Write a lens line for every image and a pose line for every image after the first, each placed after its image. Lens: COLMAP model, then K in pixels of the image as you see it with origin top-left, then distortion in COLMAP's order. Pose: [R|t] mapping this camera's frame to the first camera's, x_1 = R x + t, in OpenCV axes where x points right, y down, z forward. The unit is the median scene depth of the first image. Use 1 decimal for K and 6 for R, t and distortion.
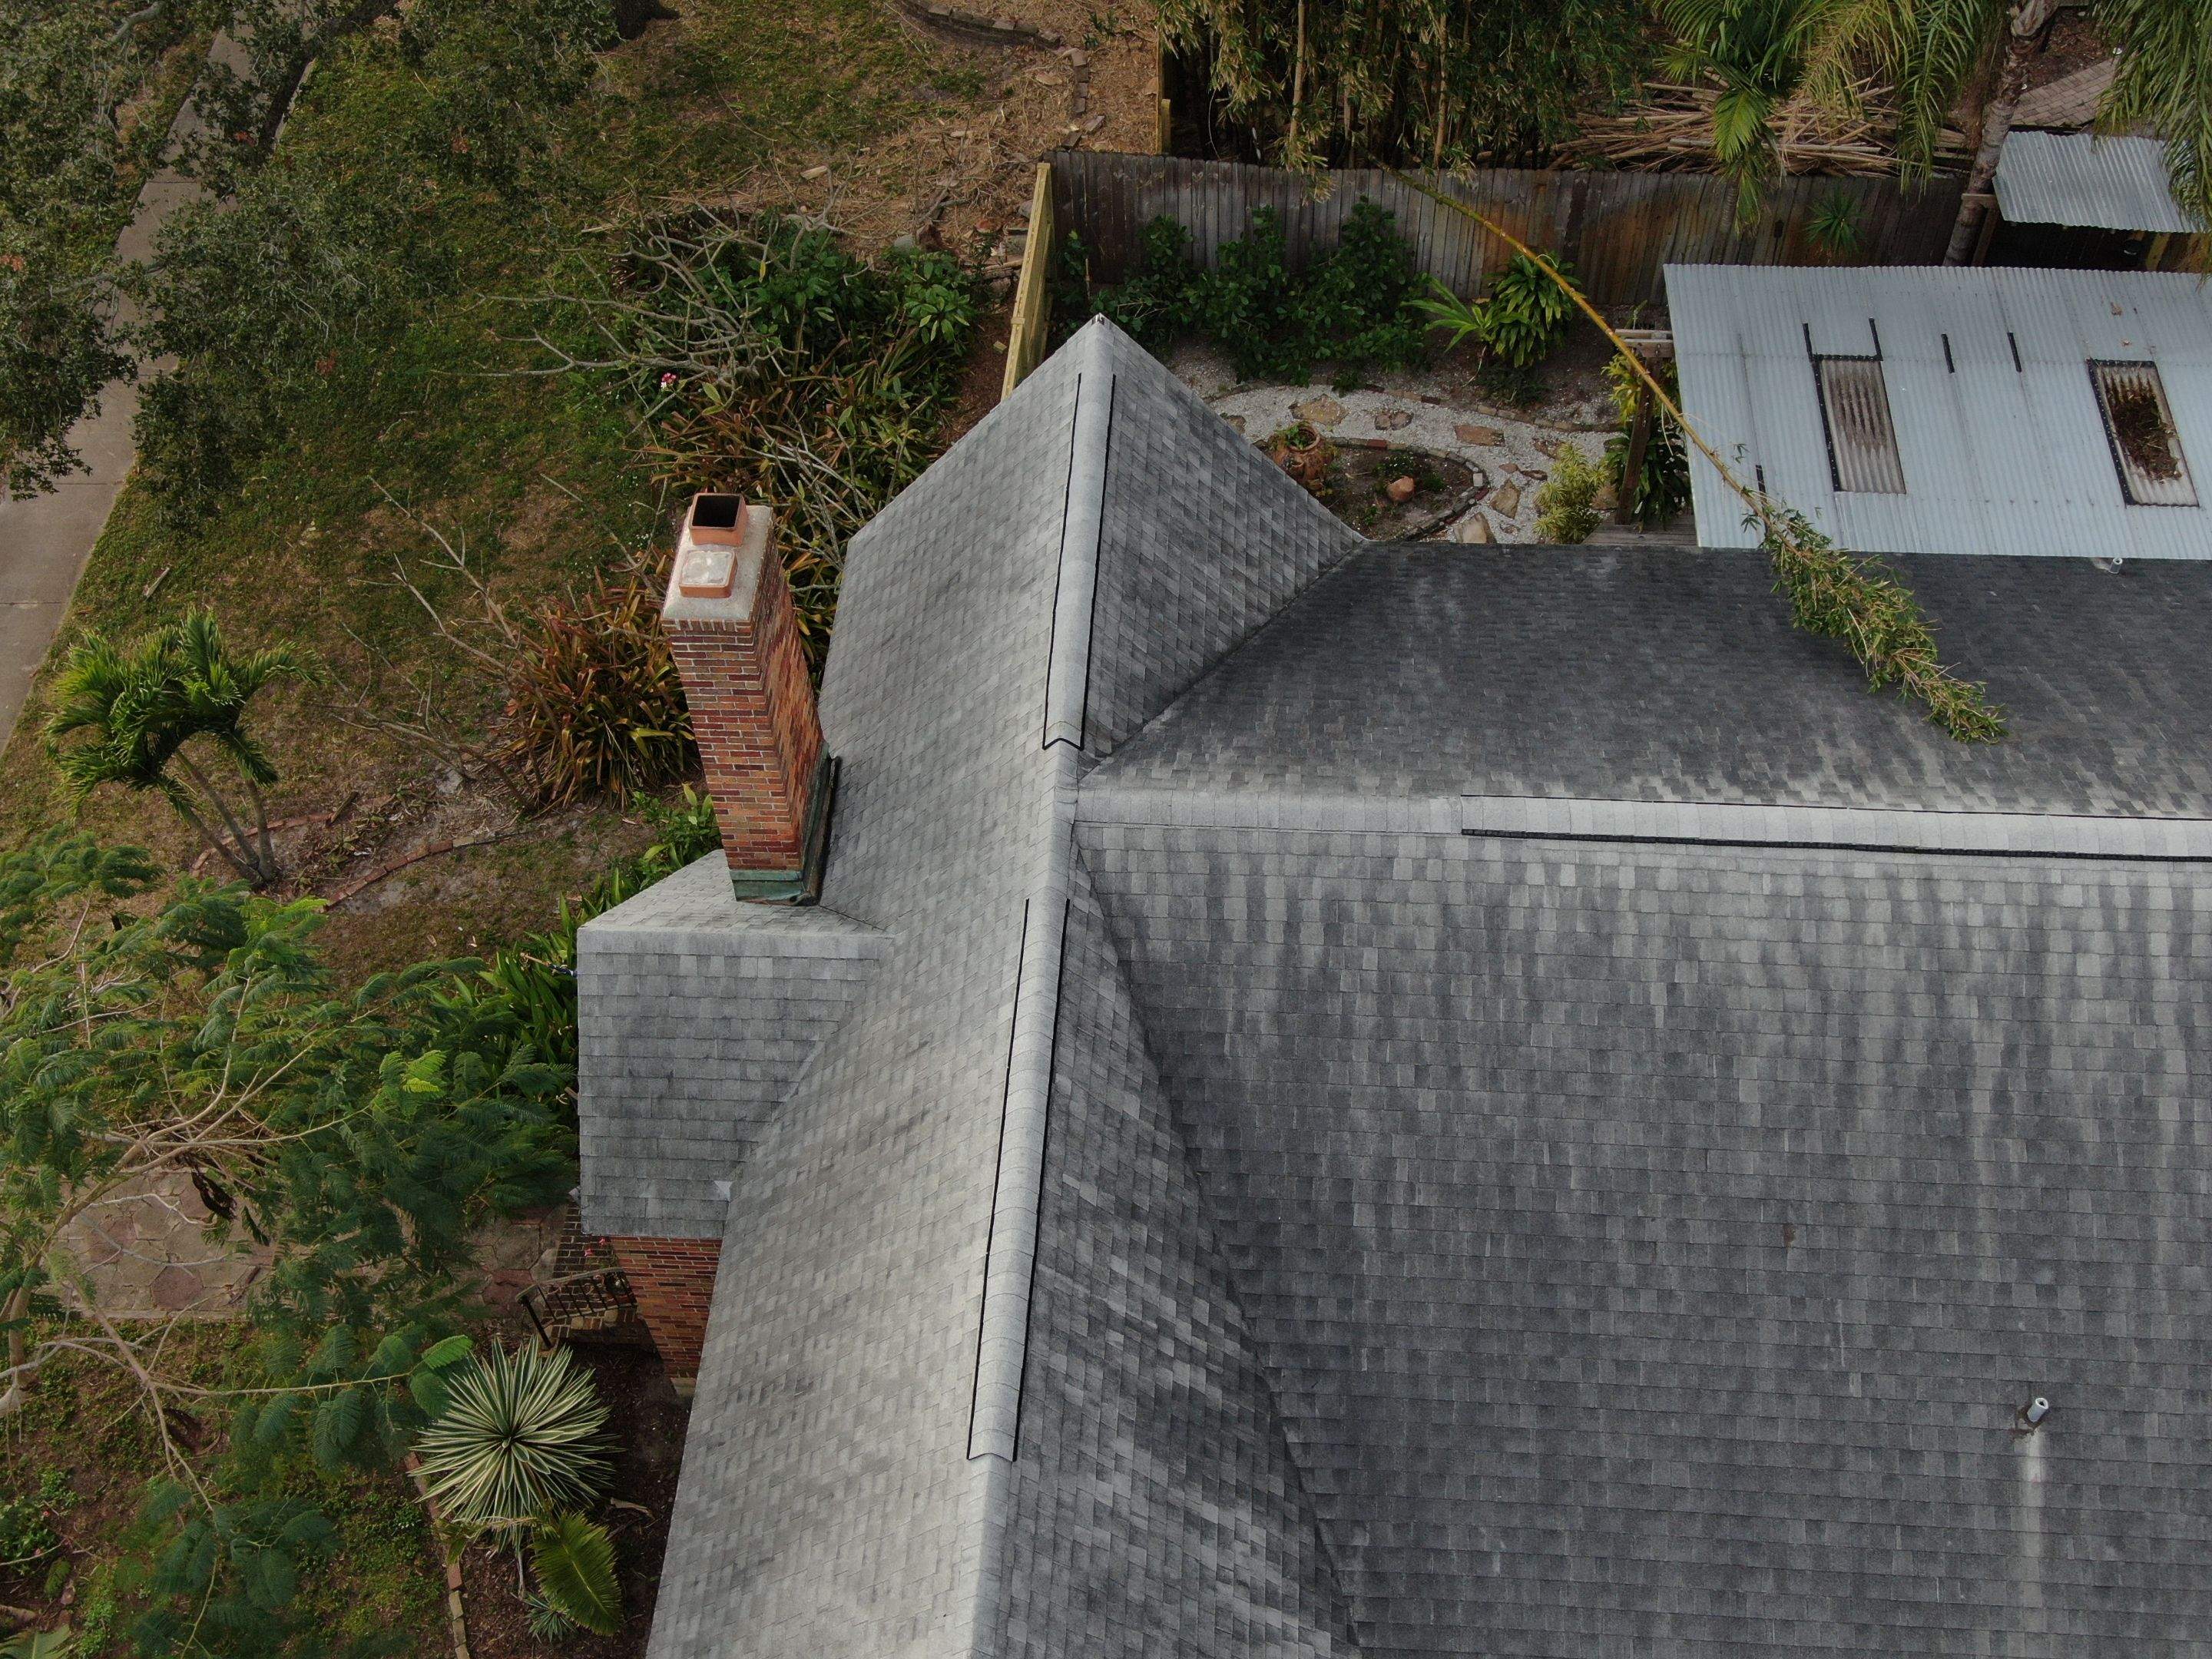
lens RADIAL K [[2357.3, 0, 1105.5], [0, 2357.3, 827.7], [0, 0, 1]] dist [-0.005682, 0.000000]
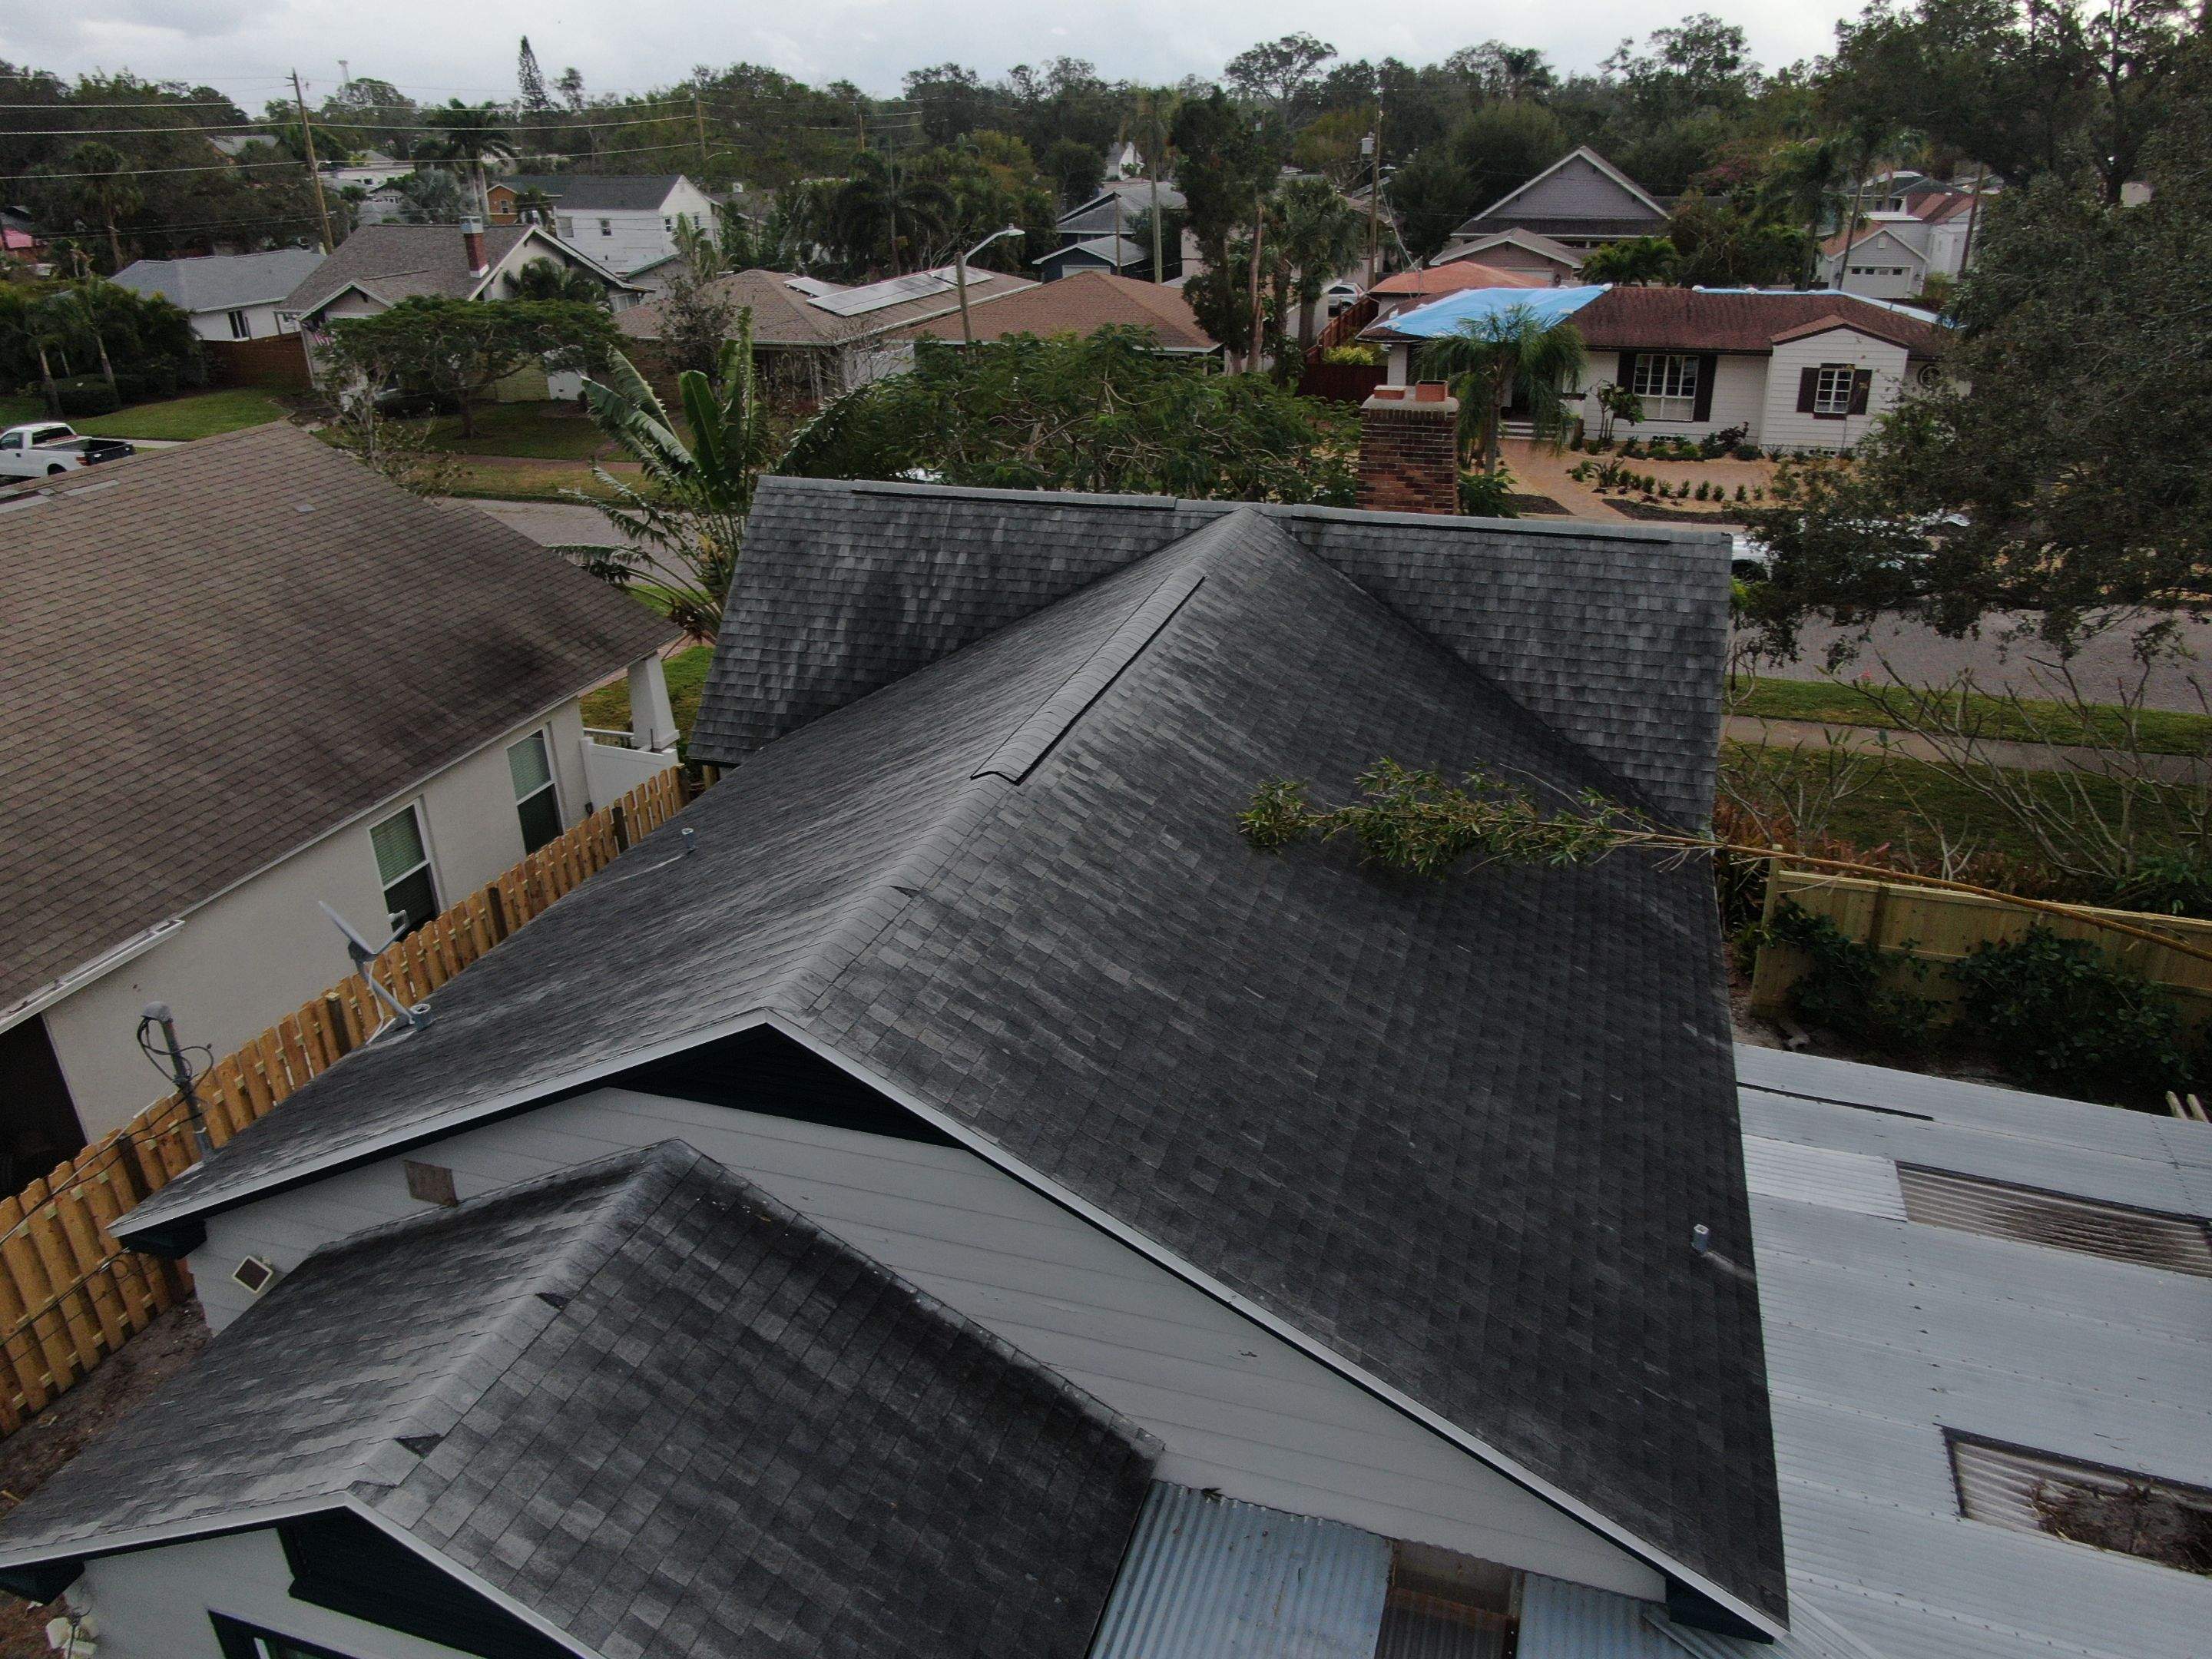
lens RADIAL K [[1588.5, 0, 1042.4], [0, 1588.5, 829.1], [0, 0, 1]] dist [-0.031385, 0.012464]
pose [[-0.257242, 0.435698, -0.862551, 1.057720], [-0.745673, 0.478242, 0.463958, -0.307083], [0.614653, 0.762530, 0.201864, 0.876914]]
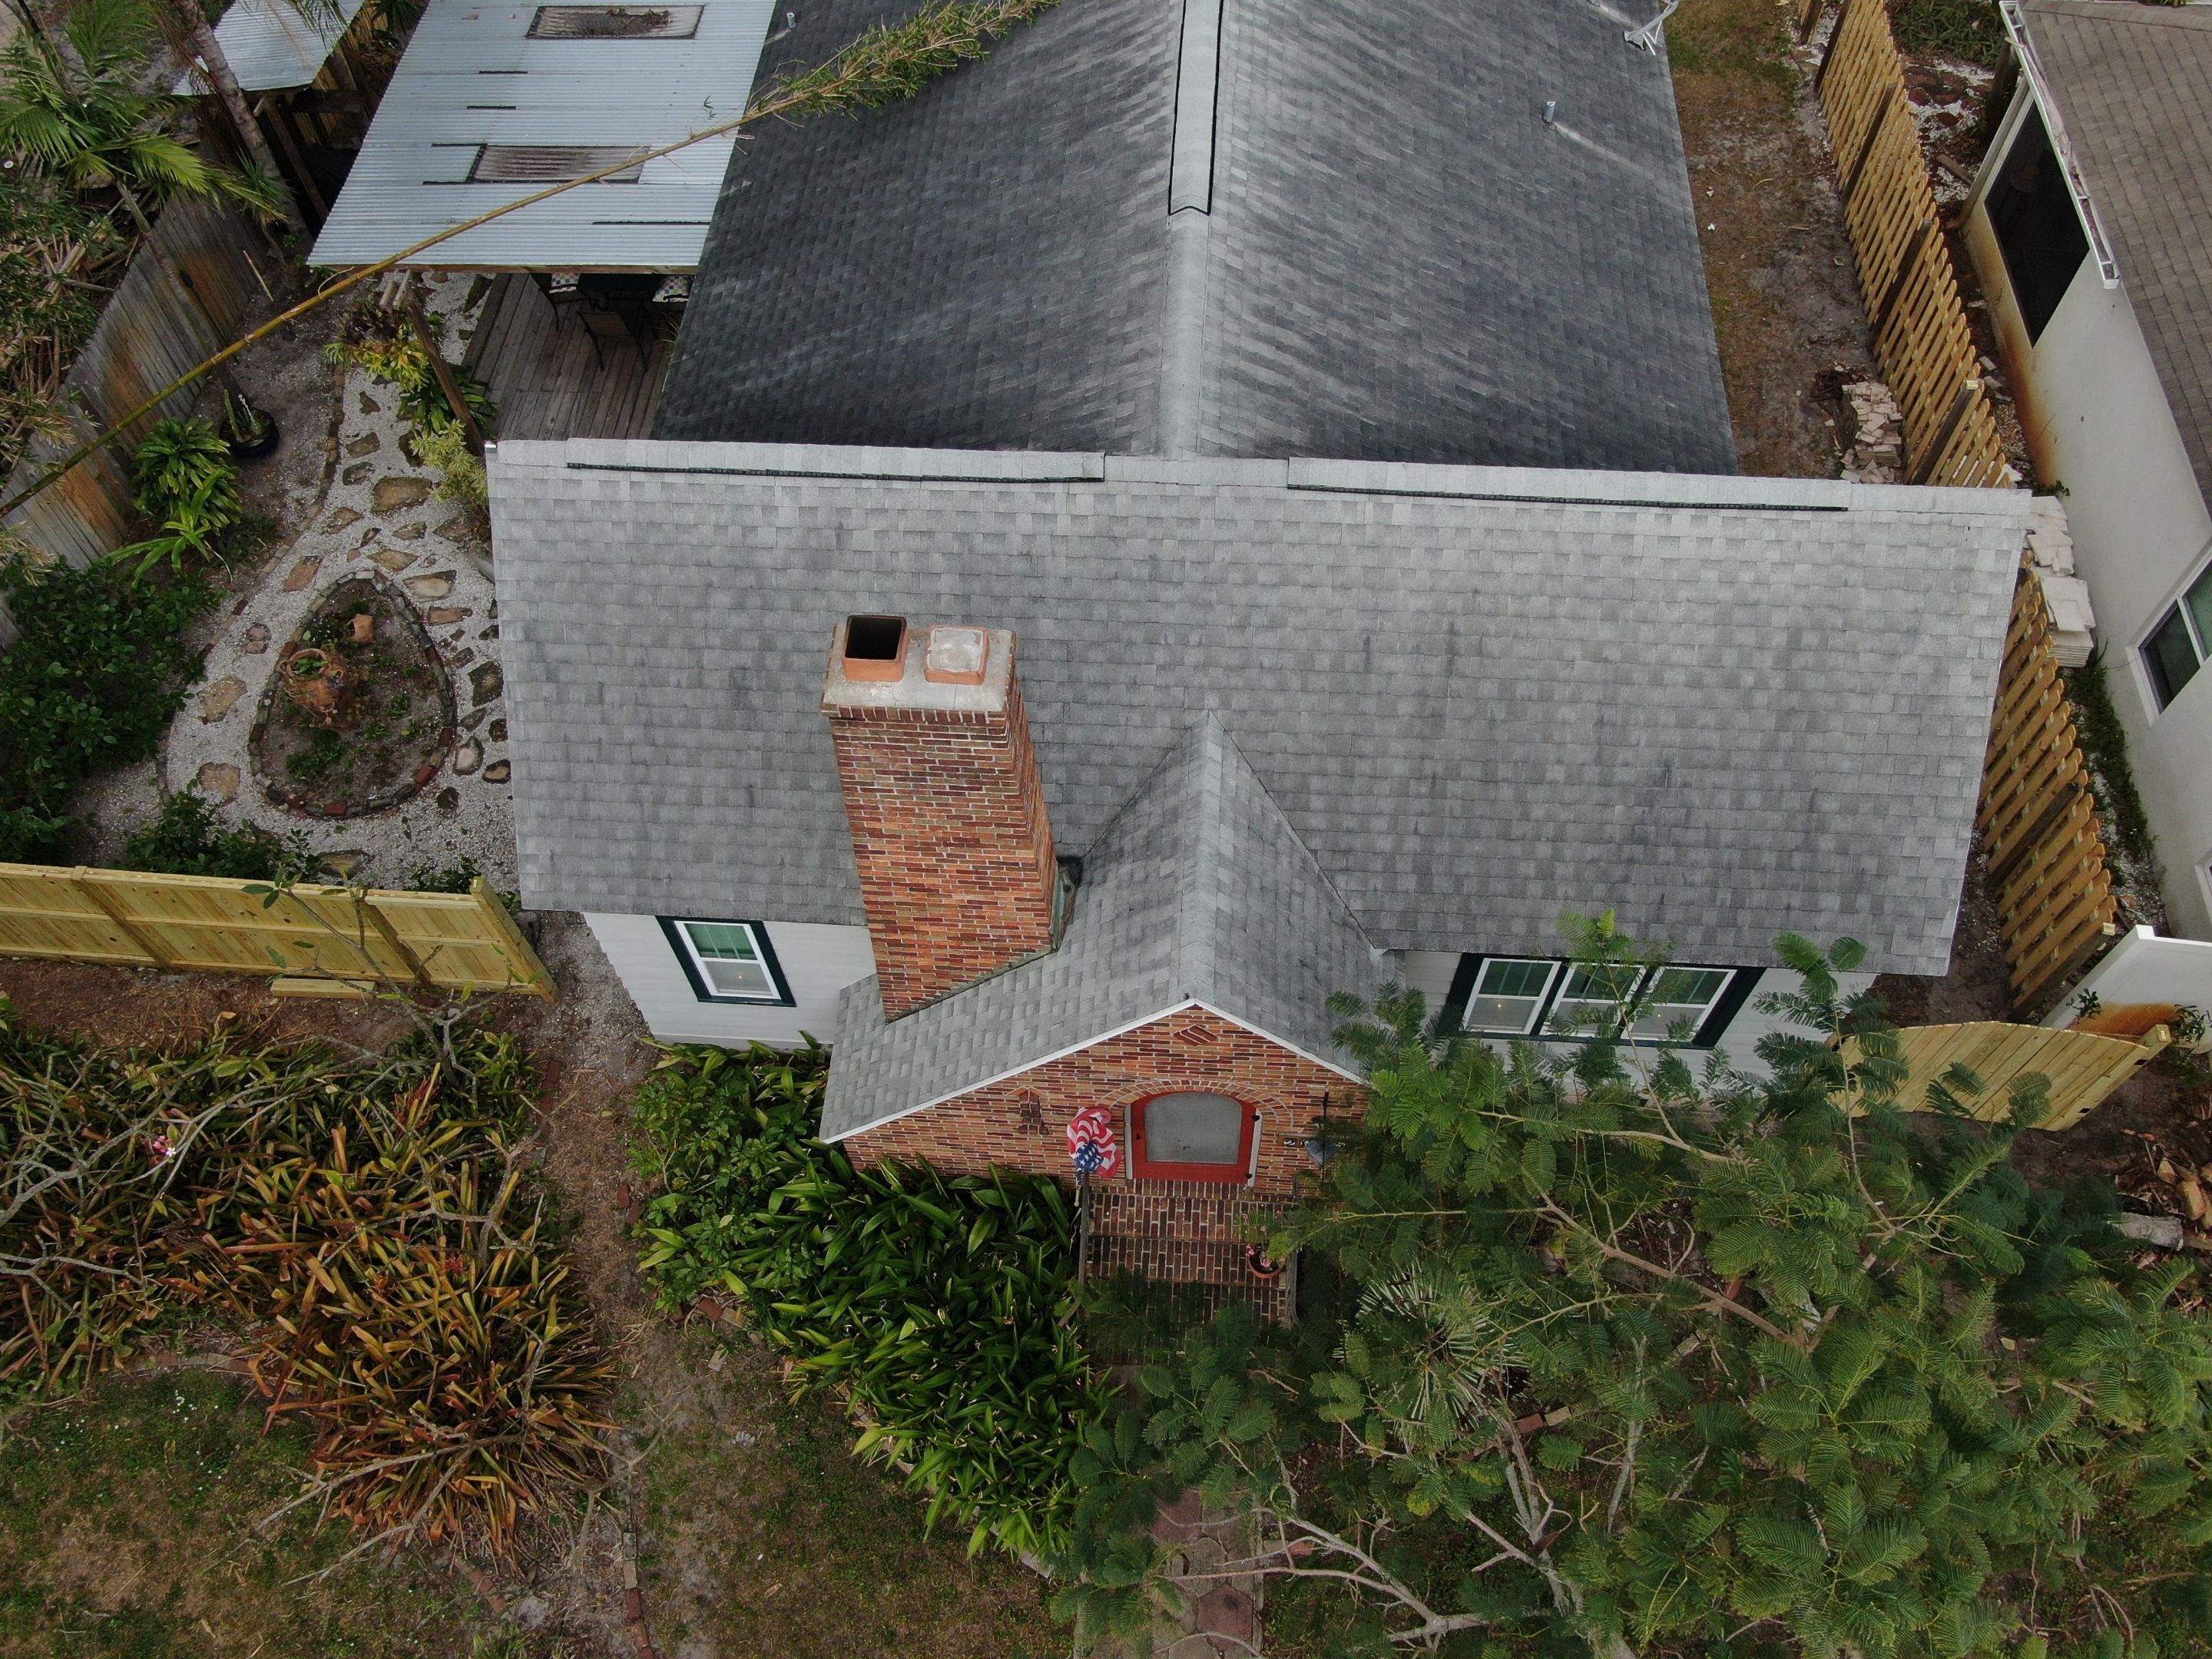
lens RADIAL K [[1693.7, 0, 1112.4], [0, 1693.7, 824.9], [0, 0, 1]] dist [-0.024317, 0.006618]
pose [[0.003404, -0.832521, 0.553982, -0.575188], [0.805583, 0.330507, 0.491733, -0.353339], [-0.592474, 0.444604, 0.671790, 0.596175]]
